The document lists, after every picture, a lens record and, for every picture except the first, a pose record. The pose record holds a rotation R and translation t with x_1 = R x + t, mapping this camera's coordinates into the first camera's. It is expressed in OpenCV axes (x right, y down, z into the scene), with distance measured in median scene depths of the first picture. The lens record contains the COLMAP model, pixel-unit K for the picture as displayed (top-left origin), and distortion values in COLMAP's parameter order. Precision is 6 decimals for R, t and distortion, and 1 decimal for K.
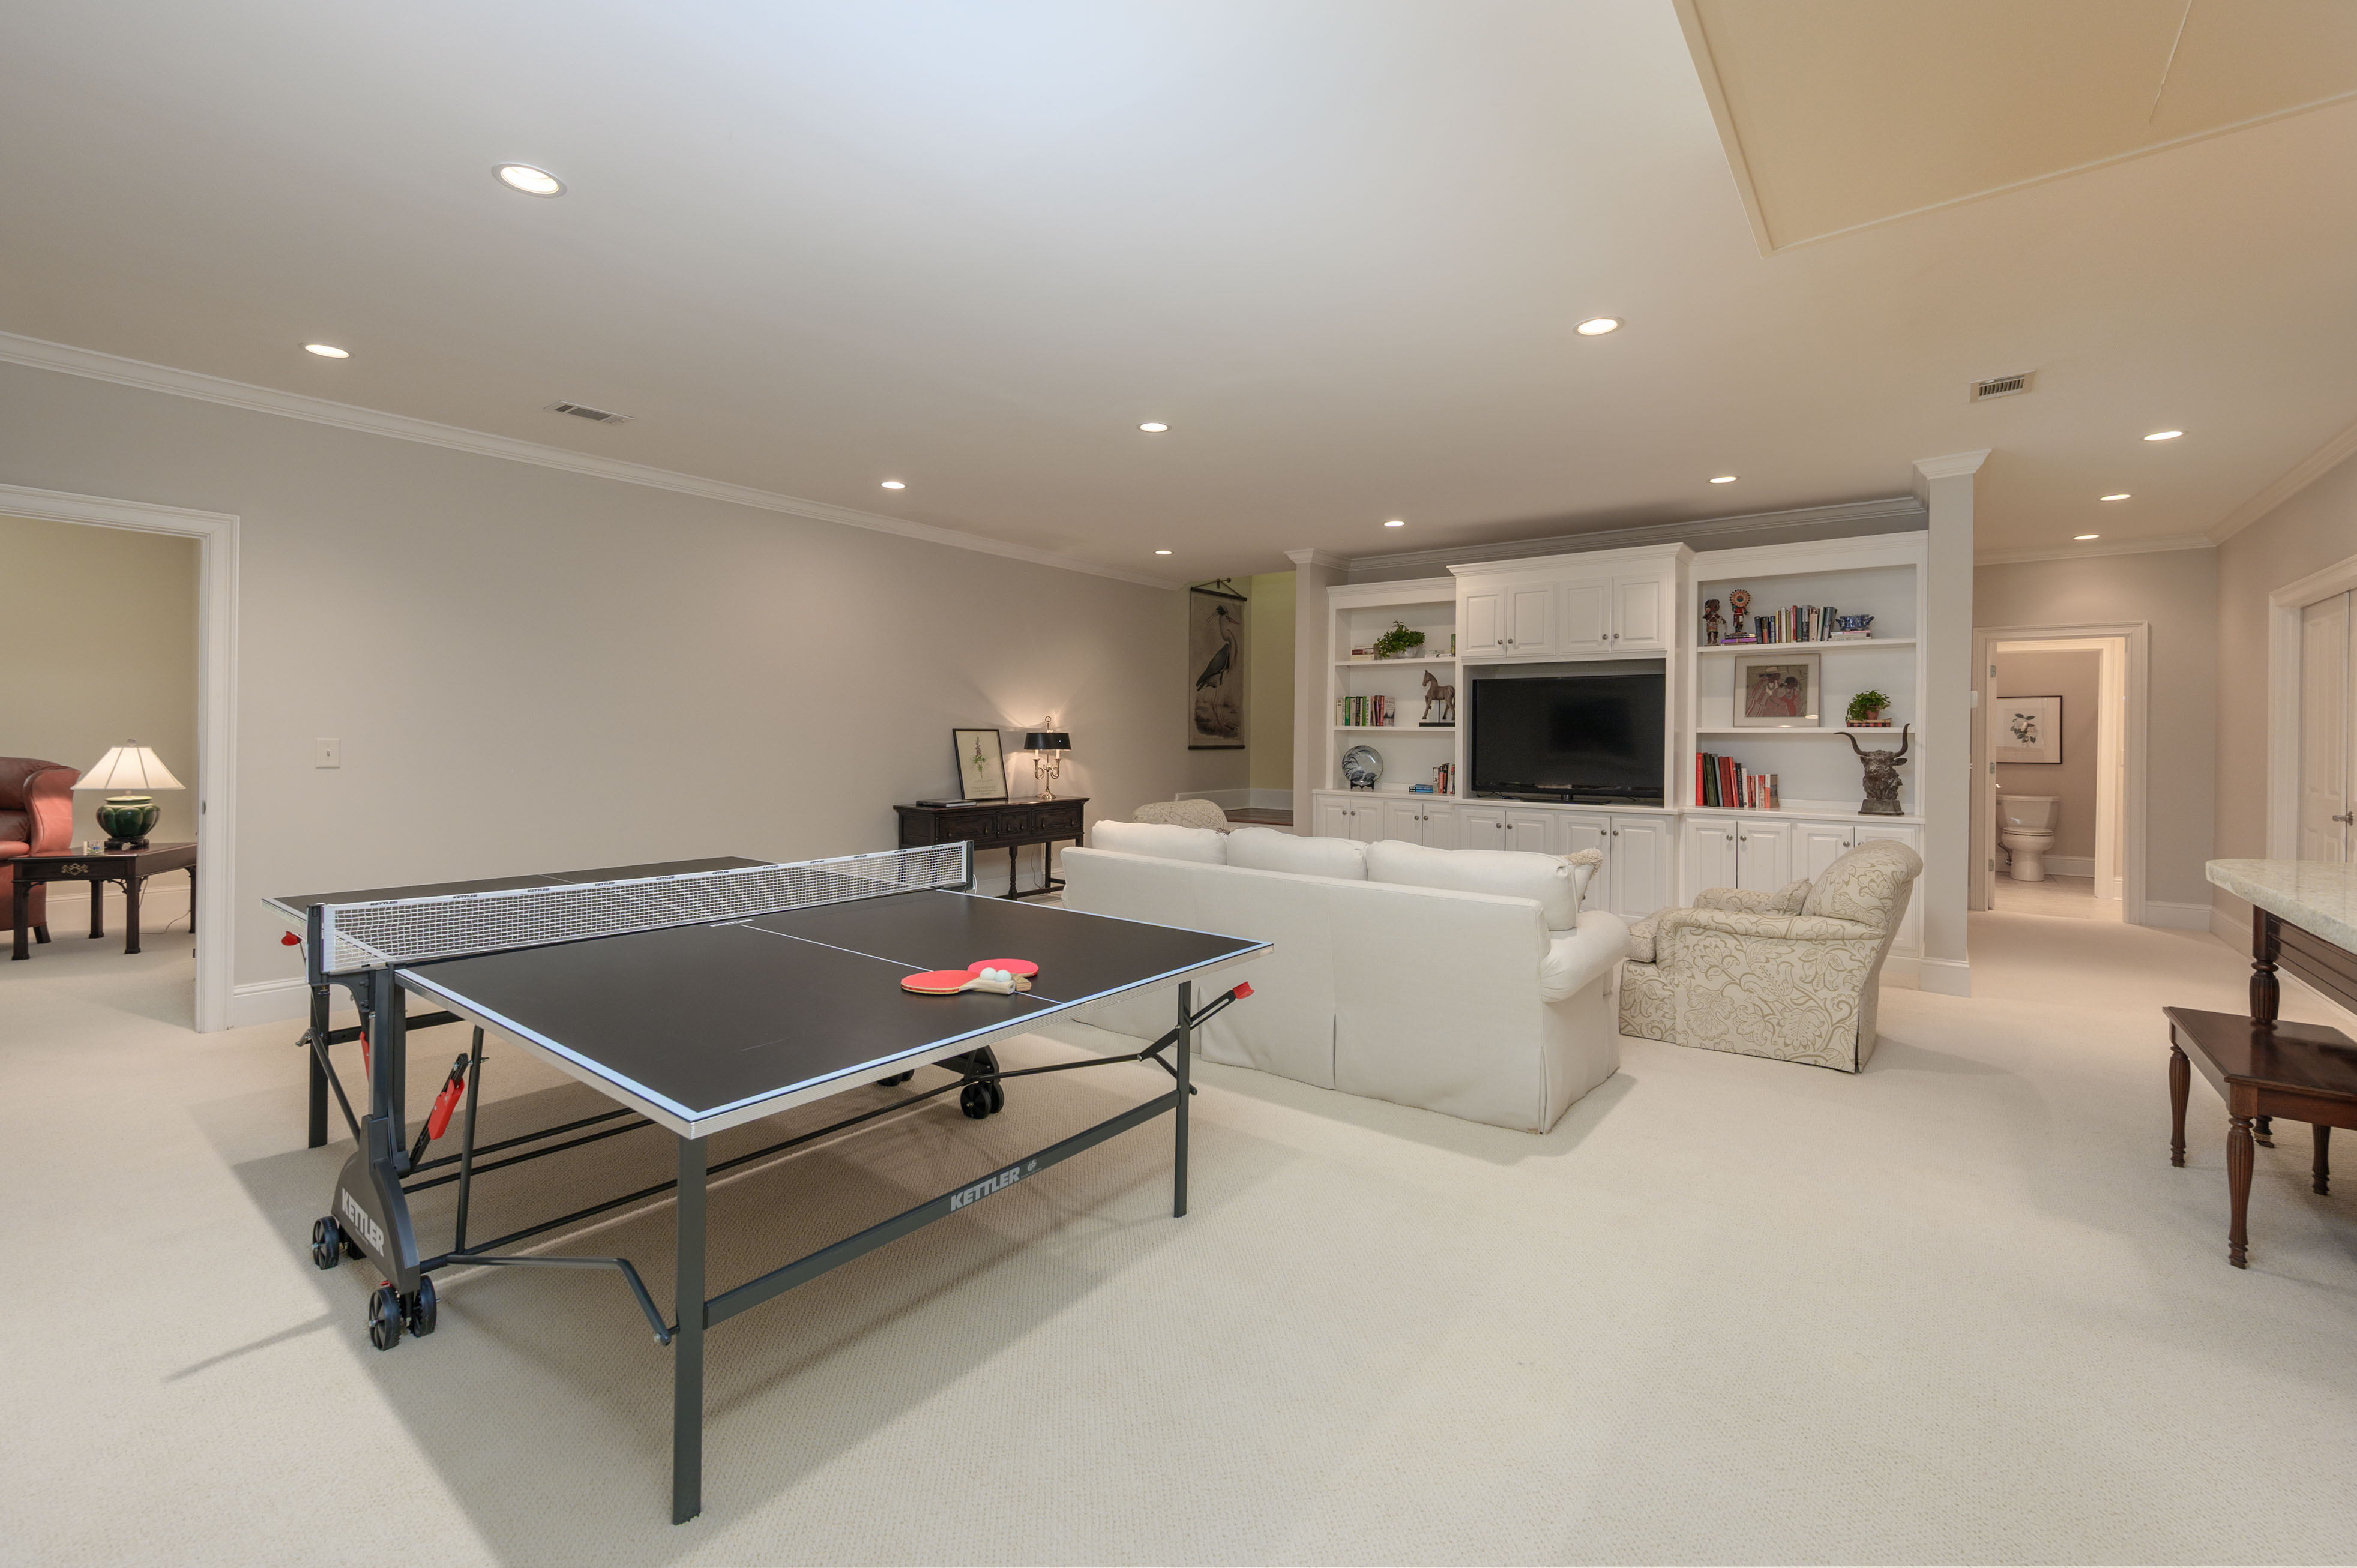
lens RADIAL K [[988.0, 0, 1195.1], [0, 988.0, 735.3], [0, 0, 1]] dist [-0.001047, -0.000137]
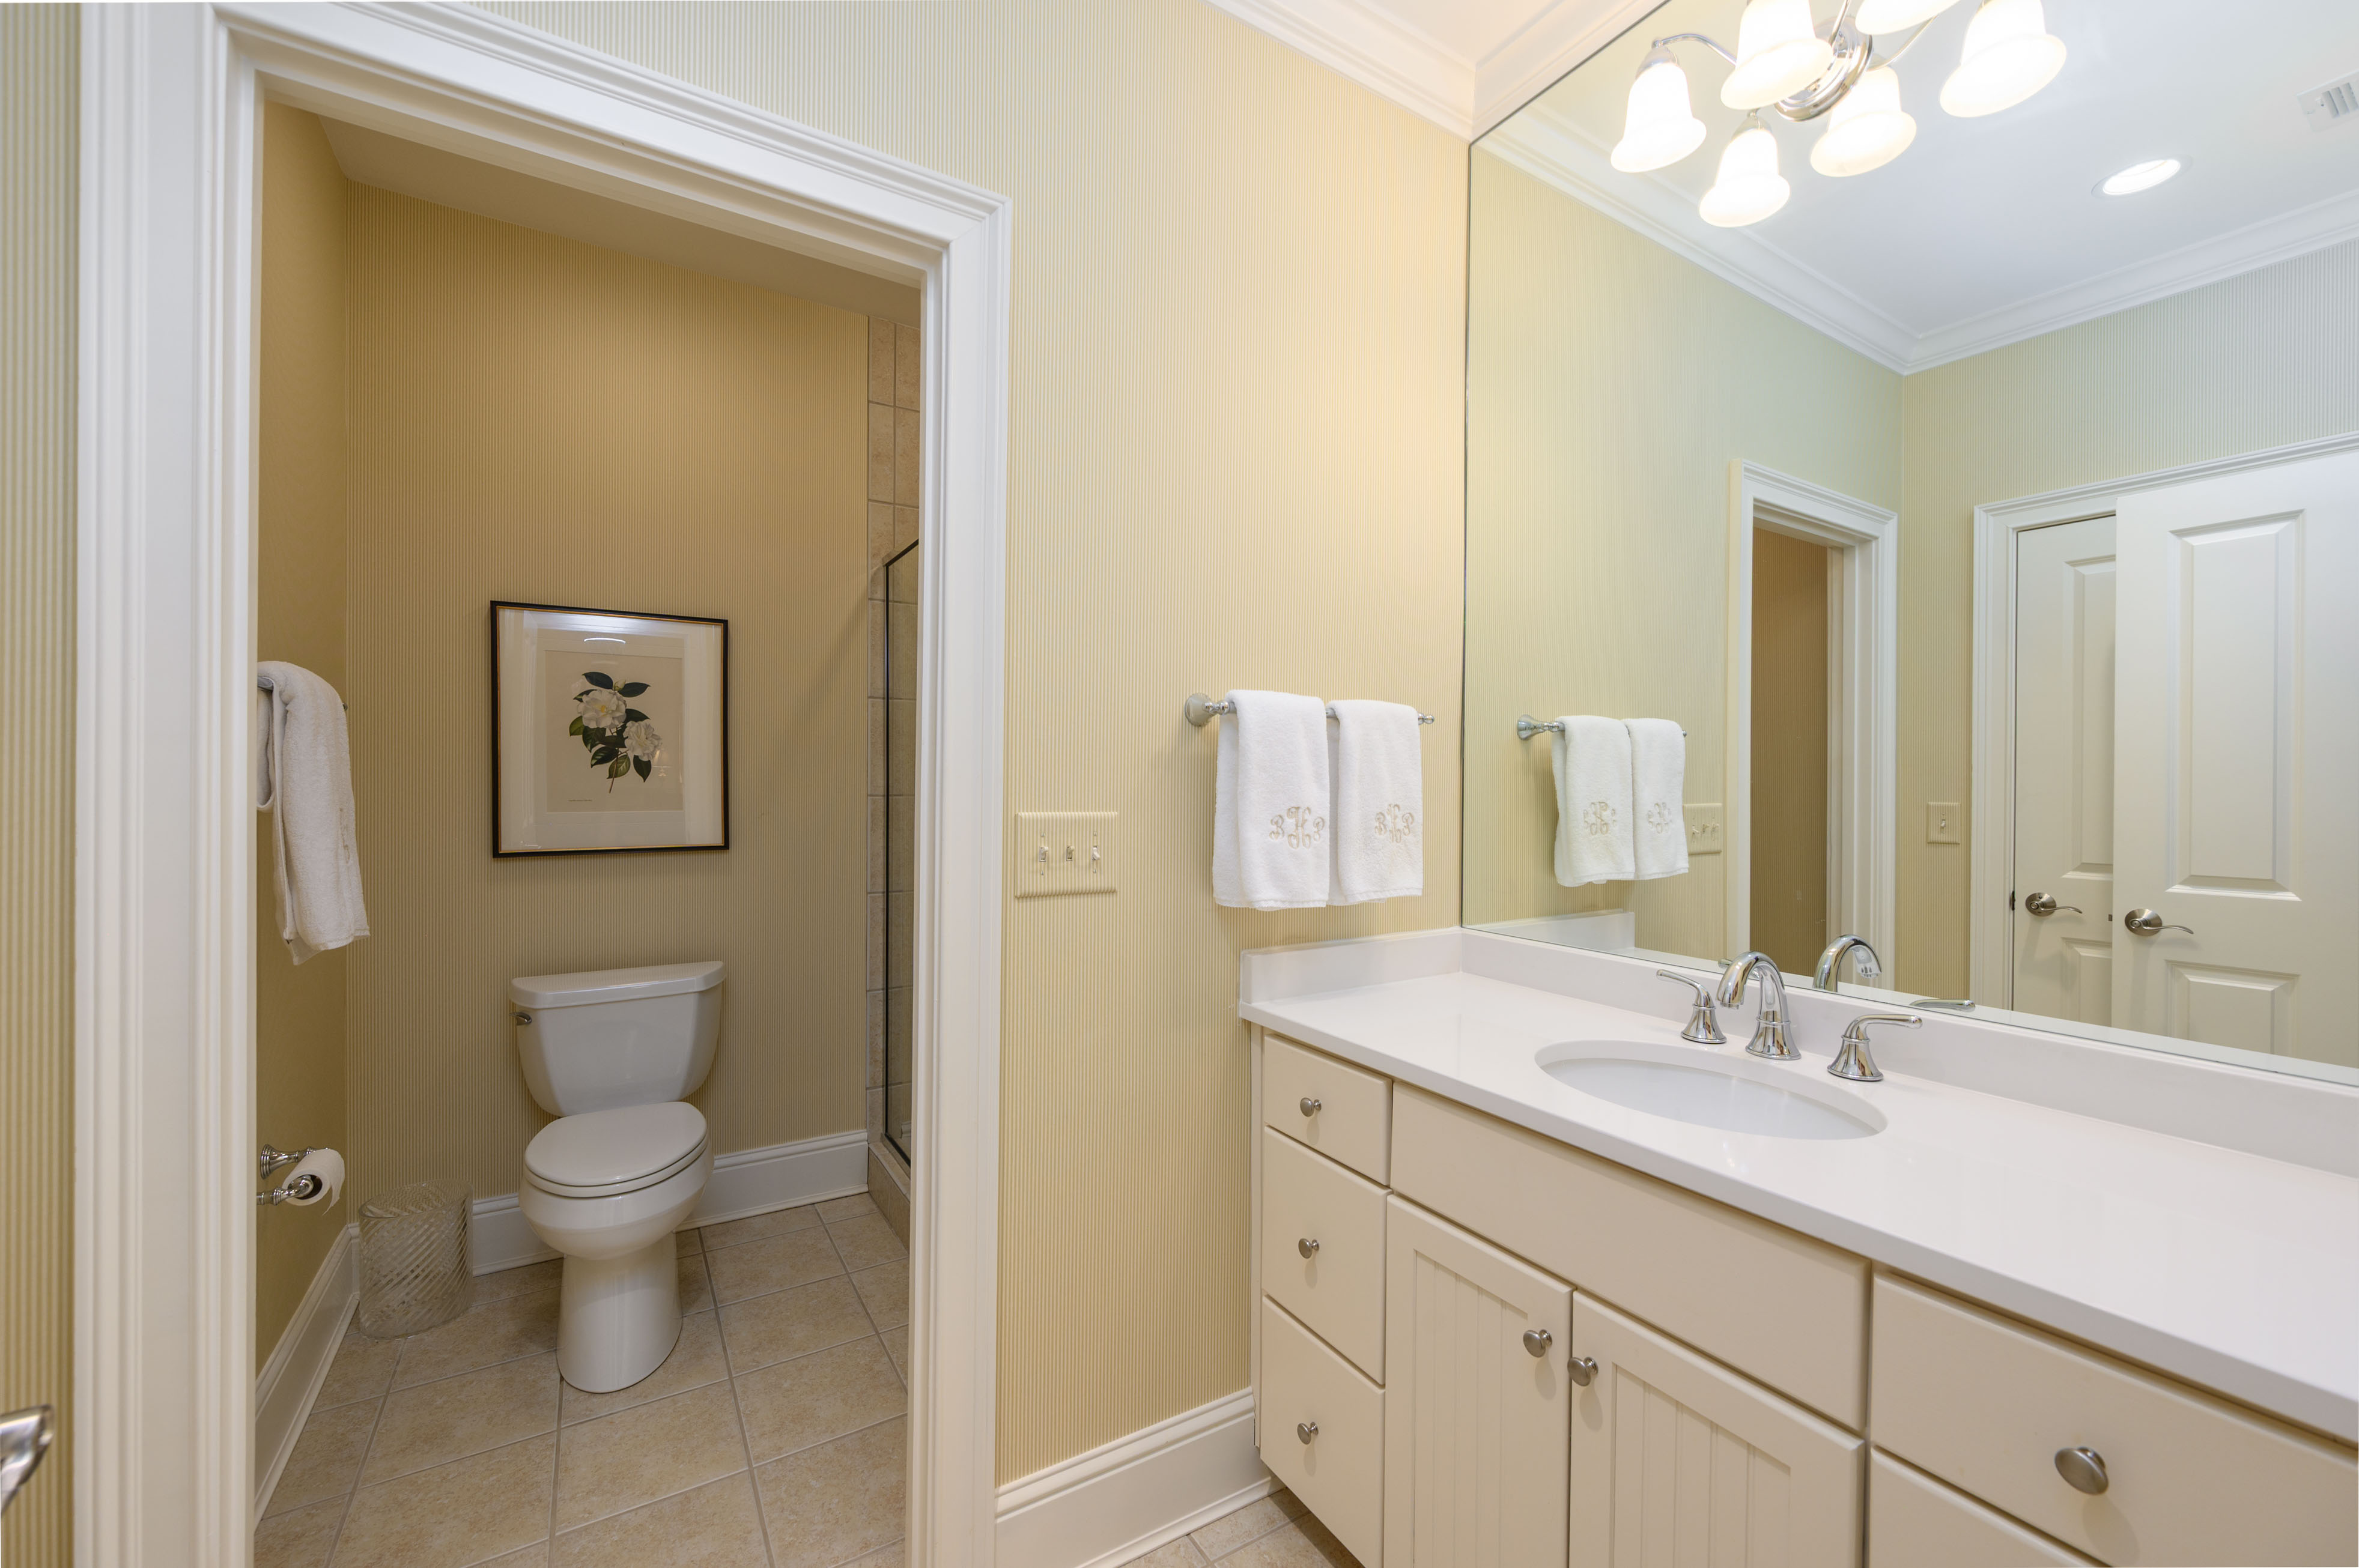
lens RADIAL K [[932.2, 0, 1179.7], [0, 932.2, 783.0], [0, 0, 1]] dist [0.000849, 0.000069]
pose [[0.348307, -0.006349, 0.937359, 0.688004], [-0.001227, 0.999973, 0.007229, 0.007214], [-0.937380, -0.003668, 0.348290, 0.804896]]
